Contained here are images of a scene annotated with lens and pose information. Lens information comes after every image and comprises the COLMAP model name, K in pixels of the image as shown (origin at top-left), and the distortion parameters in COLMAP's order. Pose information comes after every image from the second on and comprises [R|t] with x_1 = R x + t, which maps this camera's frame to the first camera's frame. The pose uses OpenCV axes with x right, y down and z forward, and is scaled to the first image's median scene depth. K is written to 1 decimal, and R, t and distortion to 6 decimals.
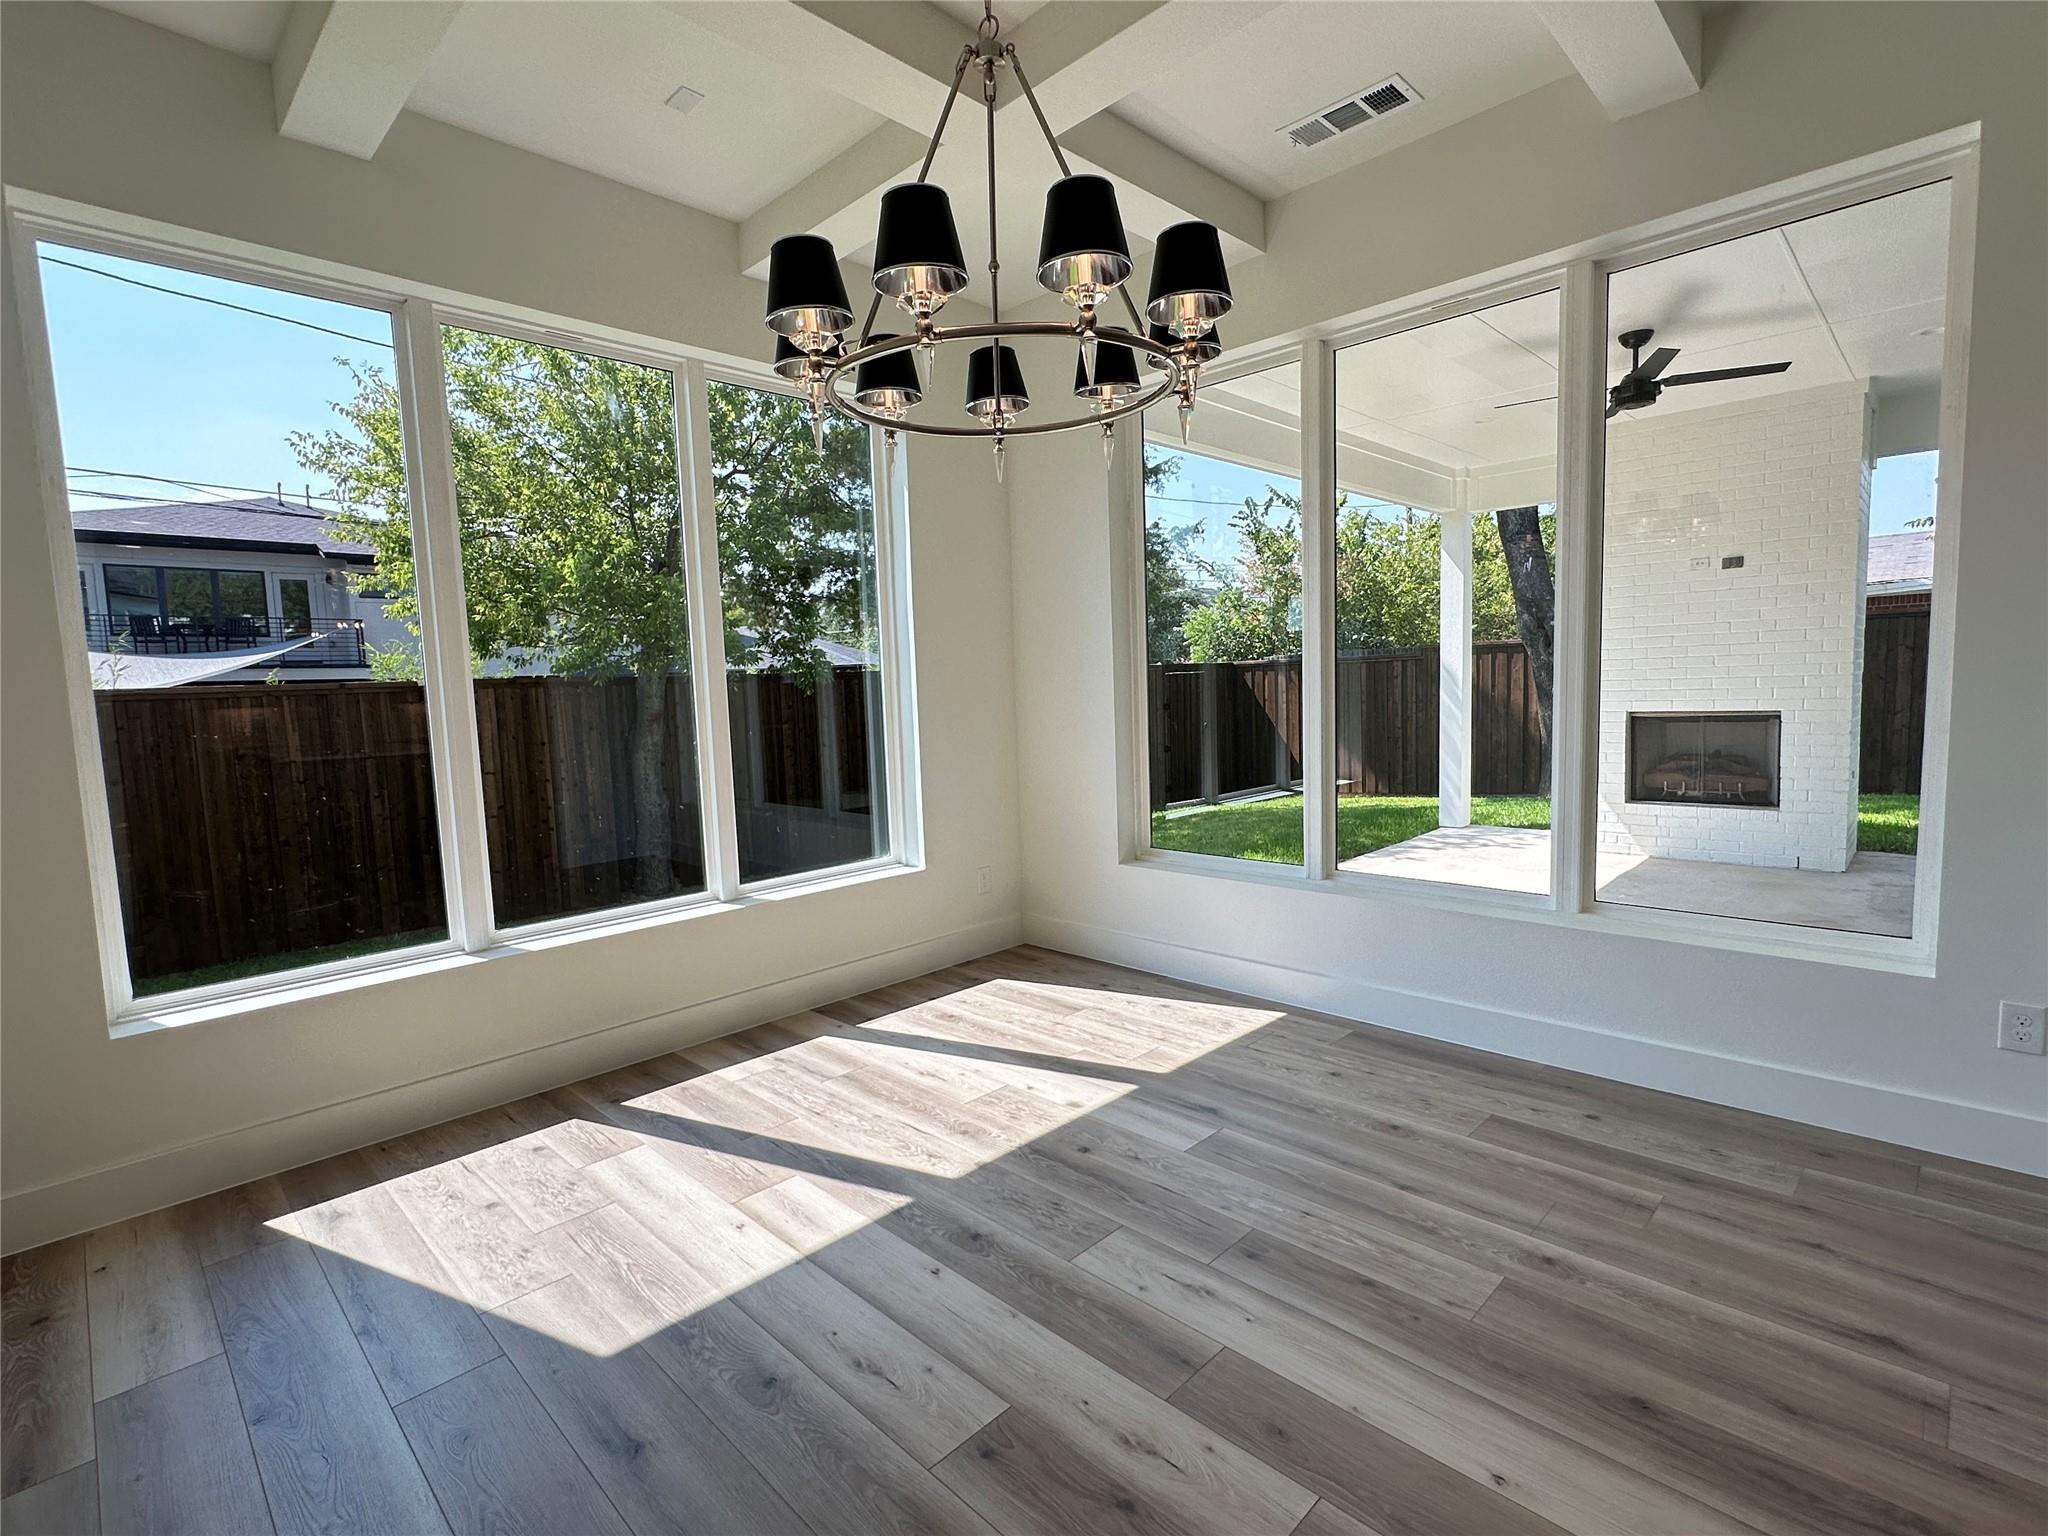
lens RADIAL K [[970.0, 0, 1021.9], [0, 970.0, 772.1], [0, 0, 1]] dist [-0.003887, -0.000900]
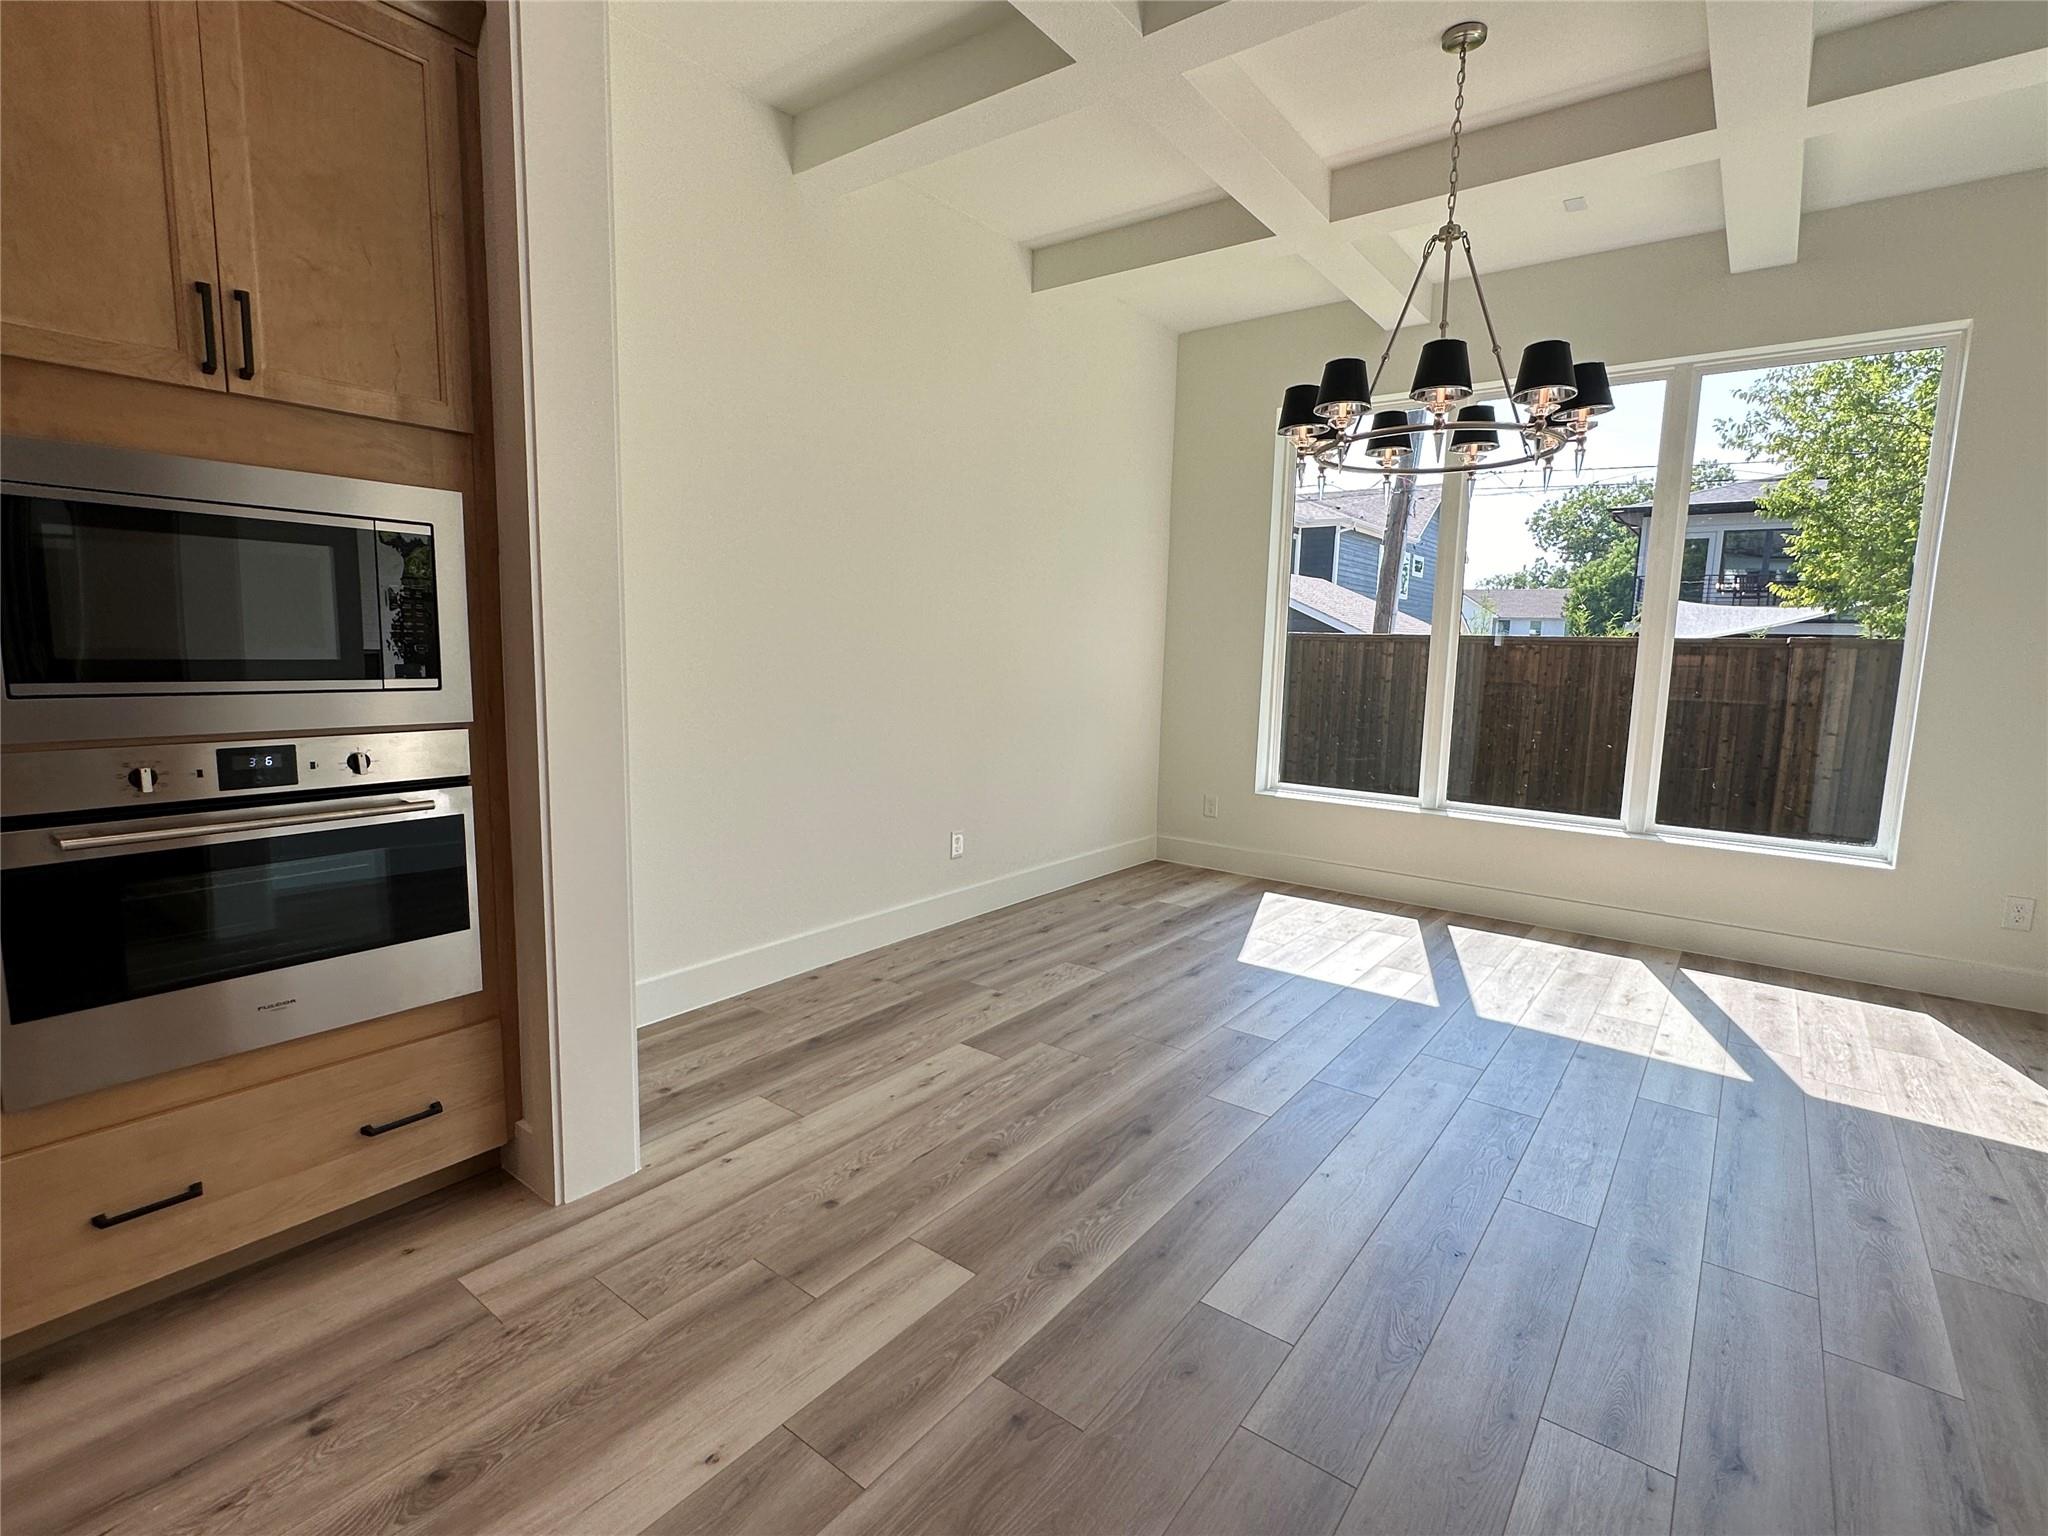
lens RADIAL K [[970.0, 0, 1025.6], [0, 970.0, 769.4], [0, 0, 1]] dist [-0.003887, -0.000900]
pose [[0.135979, 0.166168, -0.976677, 0.875129], [-0.120276, 0.981311, 0.150211, -0.035537], [0.983384, 0.097046, 0.153423, 0.111449]]
